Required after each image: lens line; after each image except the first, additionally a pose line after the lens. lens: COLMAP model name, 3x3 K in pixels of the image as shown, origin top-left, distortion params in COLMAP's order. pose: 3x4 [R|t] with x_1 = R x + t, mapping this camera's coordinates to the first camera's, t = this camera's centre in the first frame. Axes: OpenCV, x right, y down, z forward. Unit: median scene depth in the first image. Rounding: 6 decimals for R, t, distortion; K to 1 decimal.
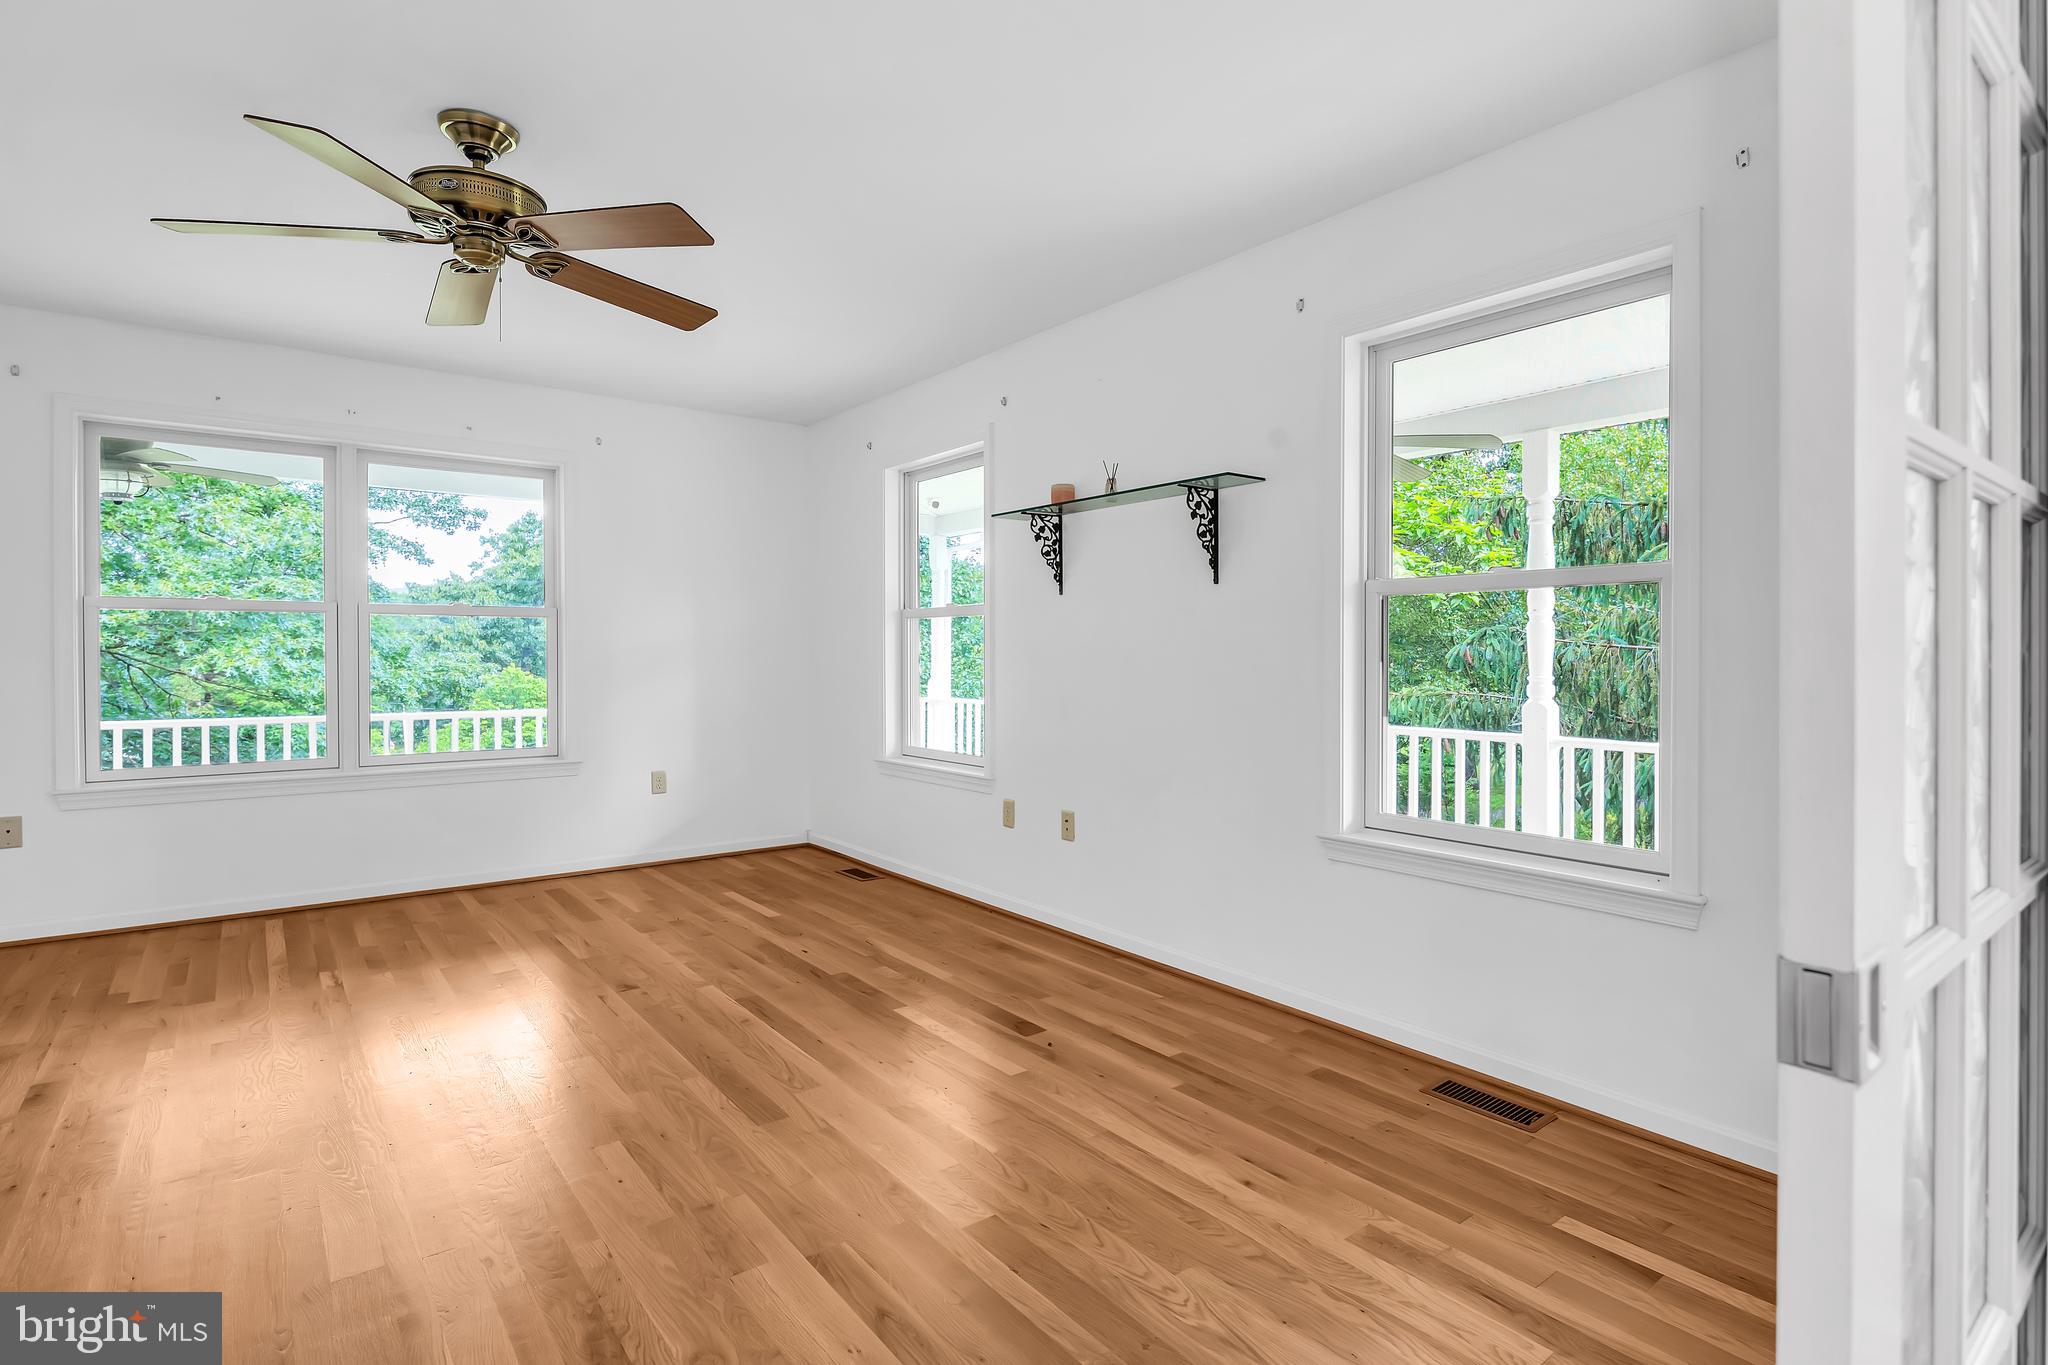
lens RADIAL K [[1001.0, 0, 1028.2], [0, 1001.0, 658.6], [0, 0, 1]] dist [0.000424, -0.005418]
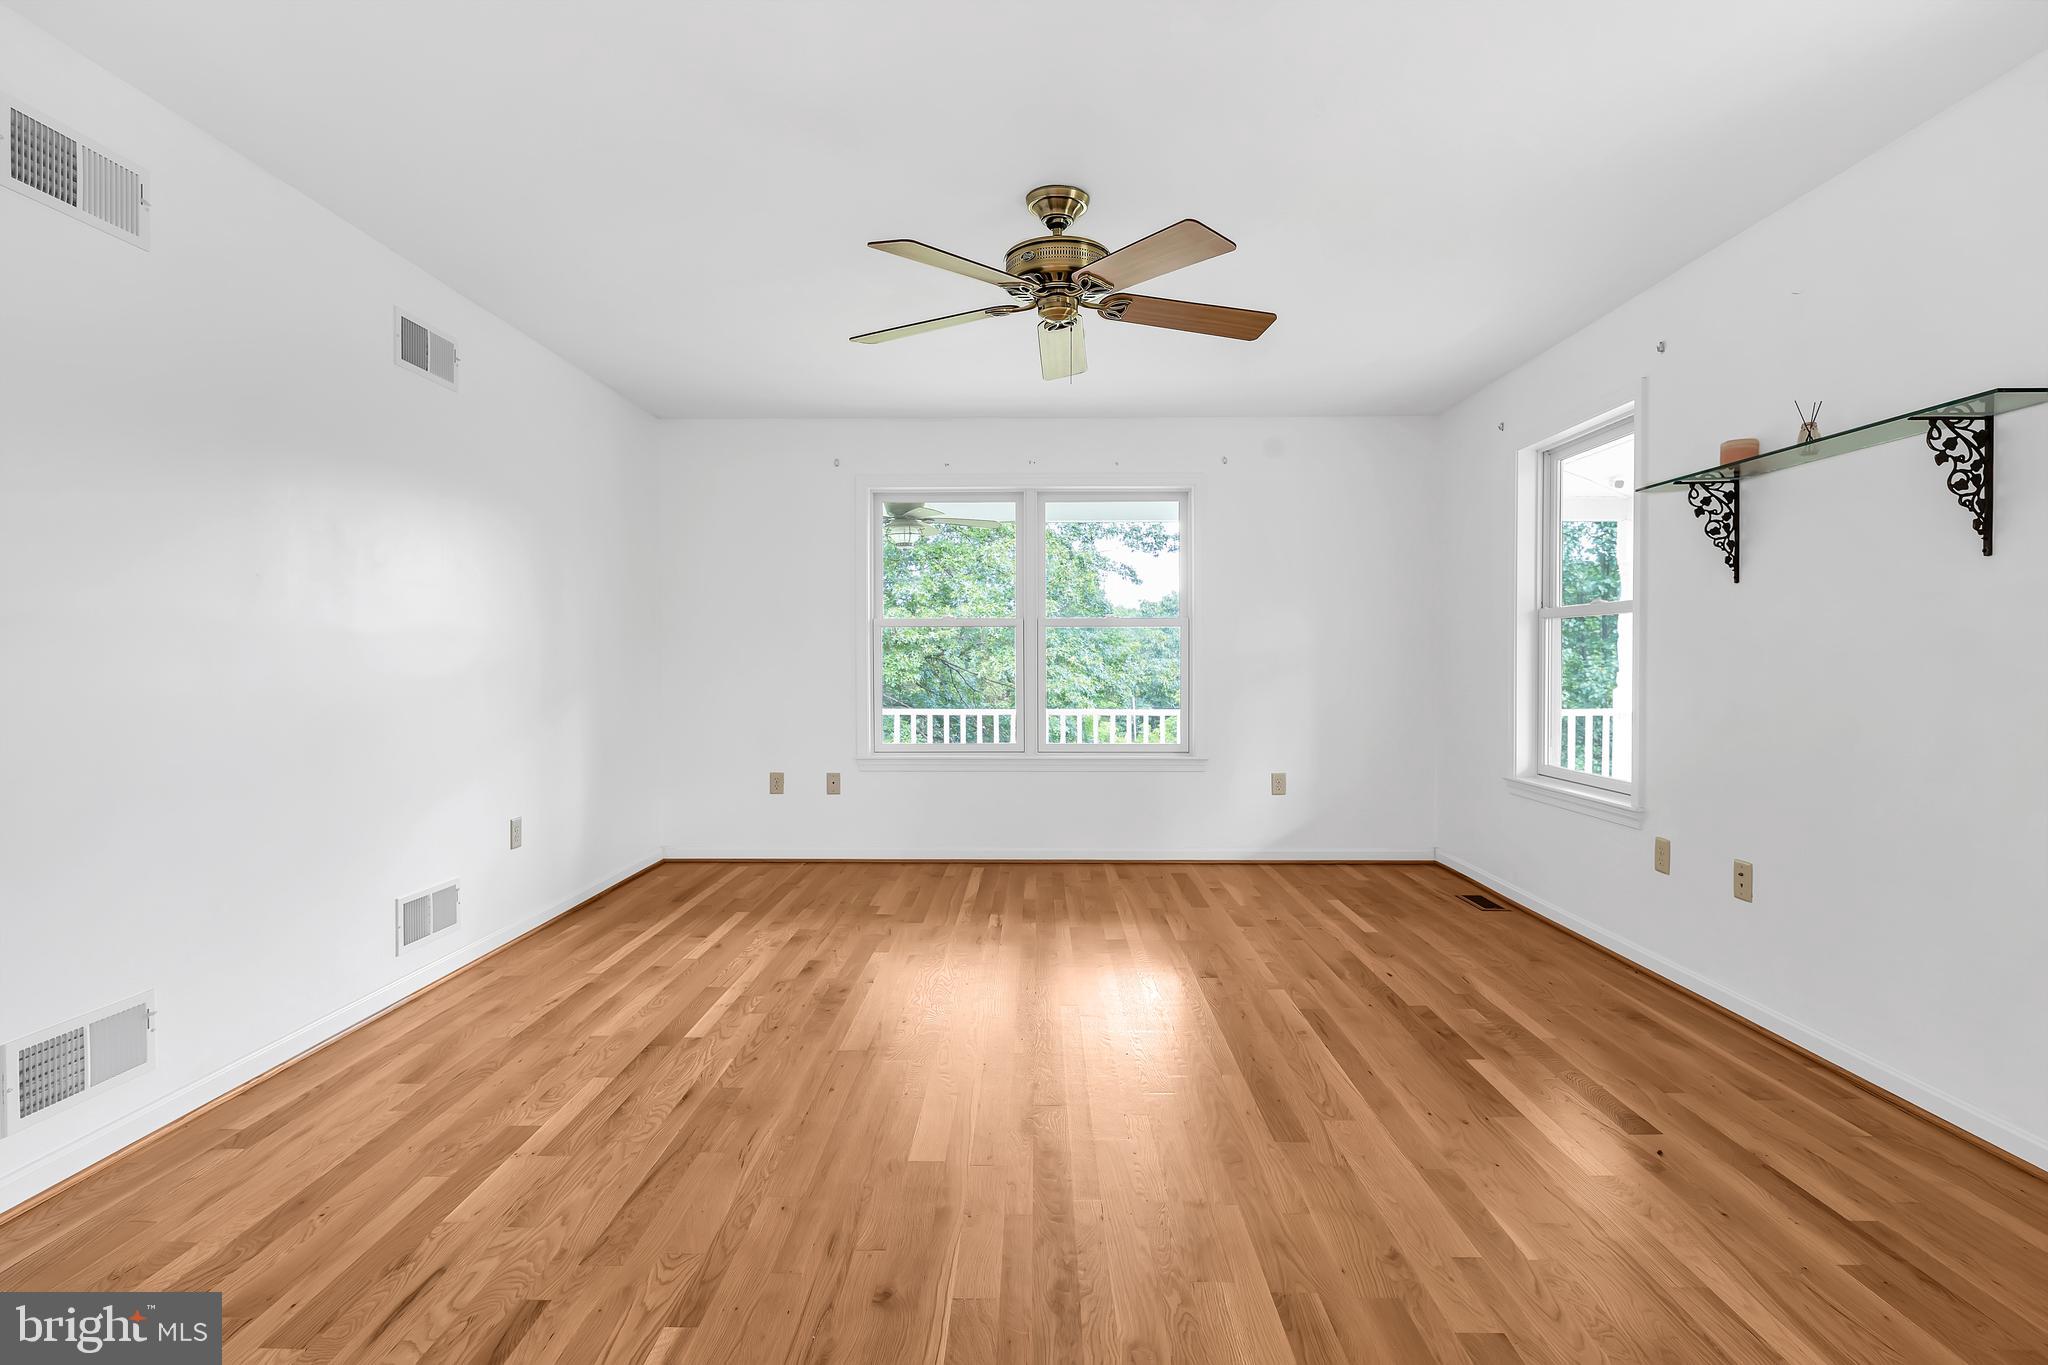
lens RADIAL K [[983.9, 0, 1023.1], [0, 983.9, 673.2], [0, 0, 1]] dist [0.000506, -0.005382]
pose [[0.777610, 0.007907, -0.628697, 0.087458], [-0.002321, 0.999950, 0.009705, 0.000164], [0.628743, -0.006088, 0.777590, 0.063017]]
